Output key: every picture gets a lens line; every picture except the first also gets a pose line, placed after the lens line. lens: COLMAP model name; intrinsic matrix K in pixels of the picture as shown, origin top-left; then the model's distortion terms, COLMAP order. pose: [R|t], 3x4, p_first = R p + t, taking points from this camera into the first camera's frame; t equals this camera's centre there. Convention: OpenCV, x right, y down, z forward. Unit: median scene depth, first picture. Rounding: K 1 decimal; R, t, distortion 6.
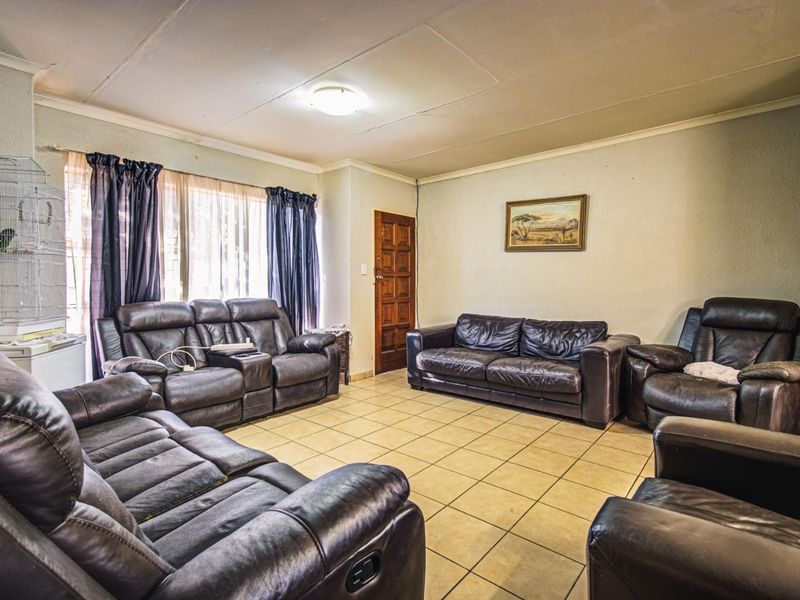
lens RADIAL K [[414.5, 0, 403.5], [0, 414.5, 291.8], [0, 0, 1]] dist [0.019717, -0.003317]
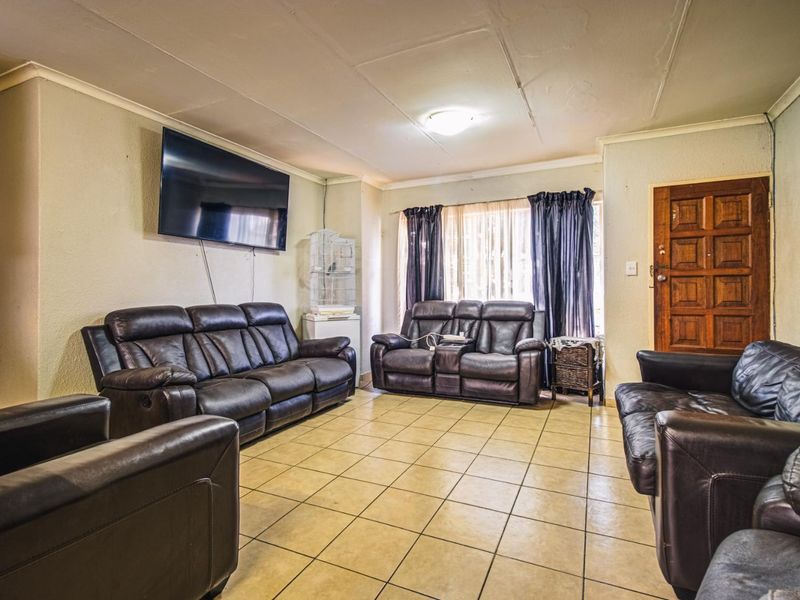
lens RADIAL K [[414.5, 0, 397.2], [0, 414.5, 295.0], [0, 0, 1]] dist [0.019717, -0.003317]
pose [[0.241638, 0.011188, -0.970302, 0.629250], [-0.016777, 0.999832, 0.007350, -0.002959], [0.970221, 0.014503, 0.241785, 0.429991]]
